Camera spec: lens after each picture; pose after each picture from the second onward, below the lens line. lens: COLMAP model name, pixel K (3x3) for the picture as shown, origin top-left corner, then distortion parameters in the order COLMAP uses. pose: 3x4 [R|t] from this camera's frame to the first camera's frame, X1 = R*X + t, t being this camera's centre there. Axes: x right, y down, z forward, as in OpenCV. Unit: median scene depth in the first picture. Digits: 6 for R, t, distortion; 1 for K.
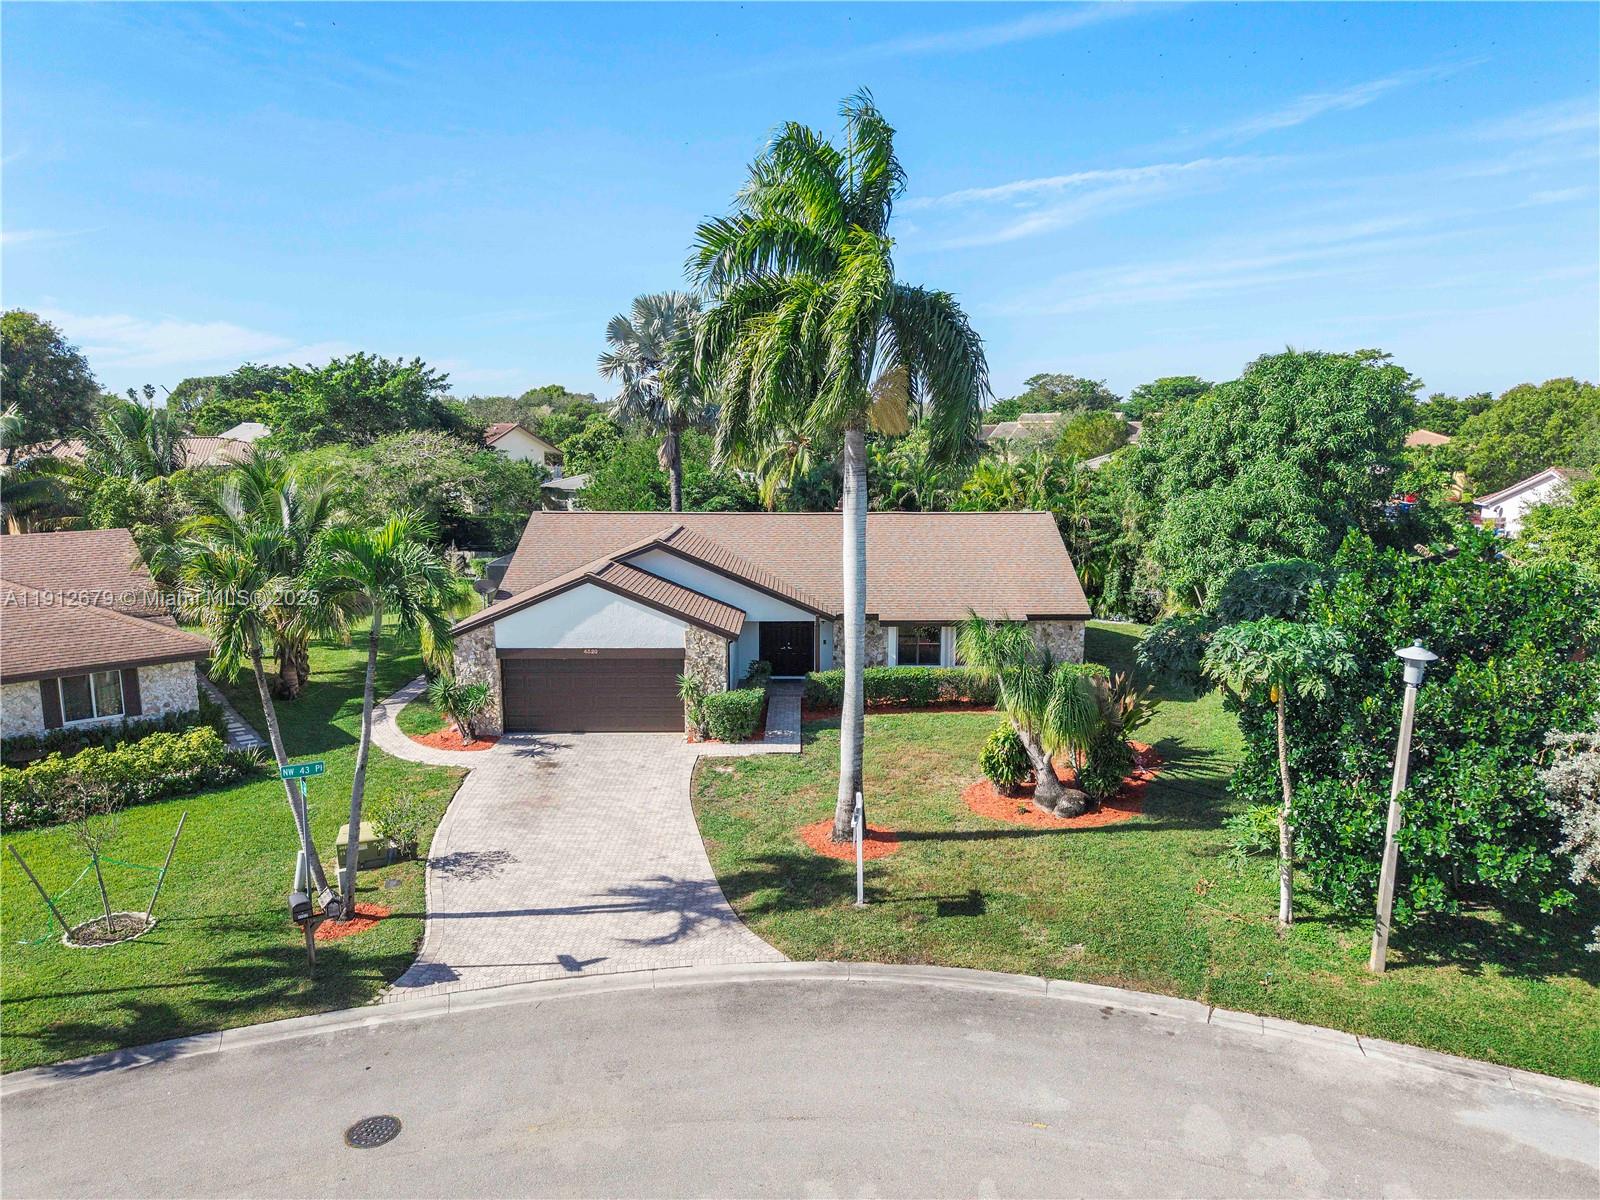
lens RADIAL K [[1089.0, 0, 806.0], [0, 1089.0, 613.2], [0, 0, 1]] dist [0.027049, -0.029757]
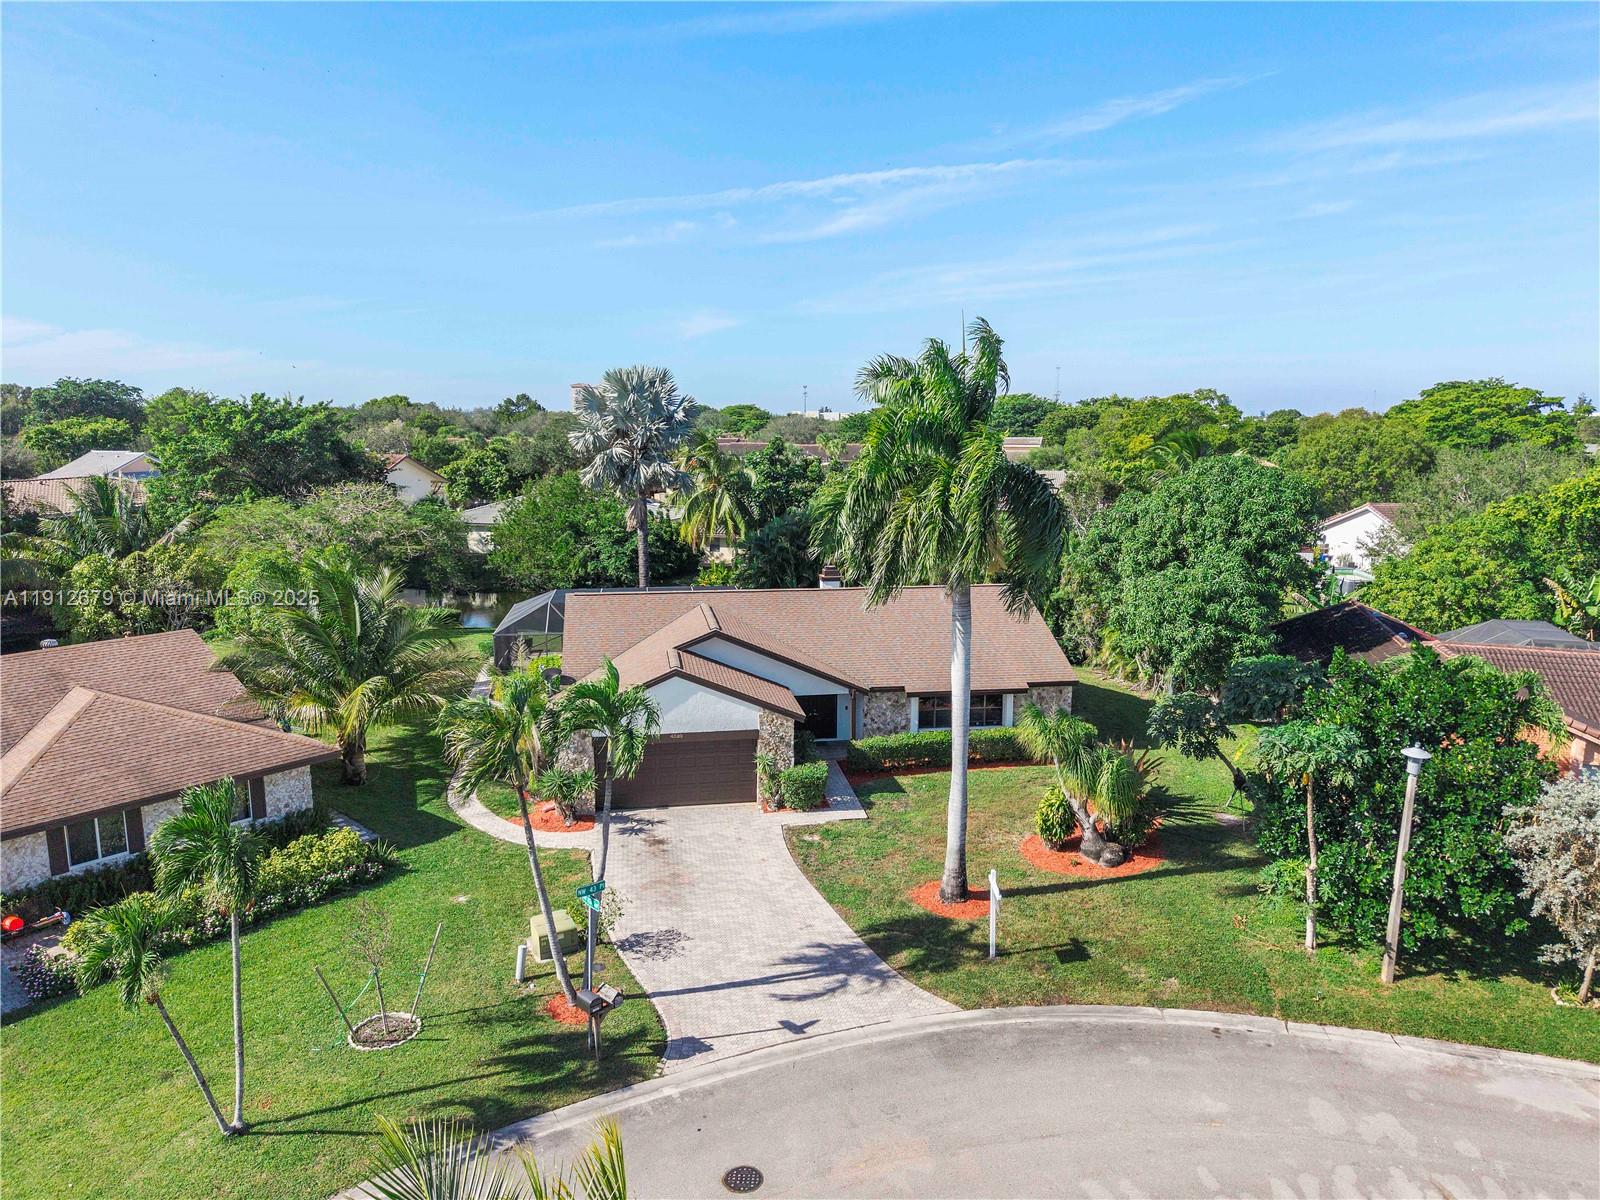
lens RADIAL K [[1089.0, 0, 806.0], [0, 1089.0, 613.2], [0, 0, 1]] dist [0.027049, -0.029757]
pose [[0.987092, -0.026362, 0.157970, -0.332730], [0.025617, 0.999649, 0.006750, -0.134759], [-0.158093, -0.002616, 0.987421, -0.191831]]
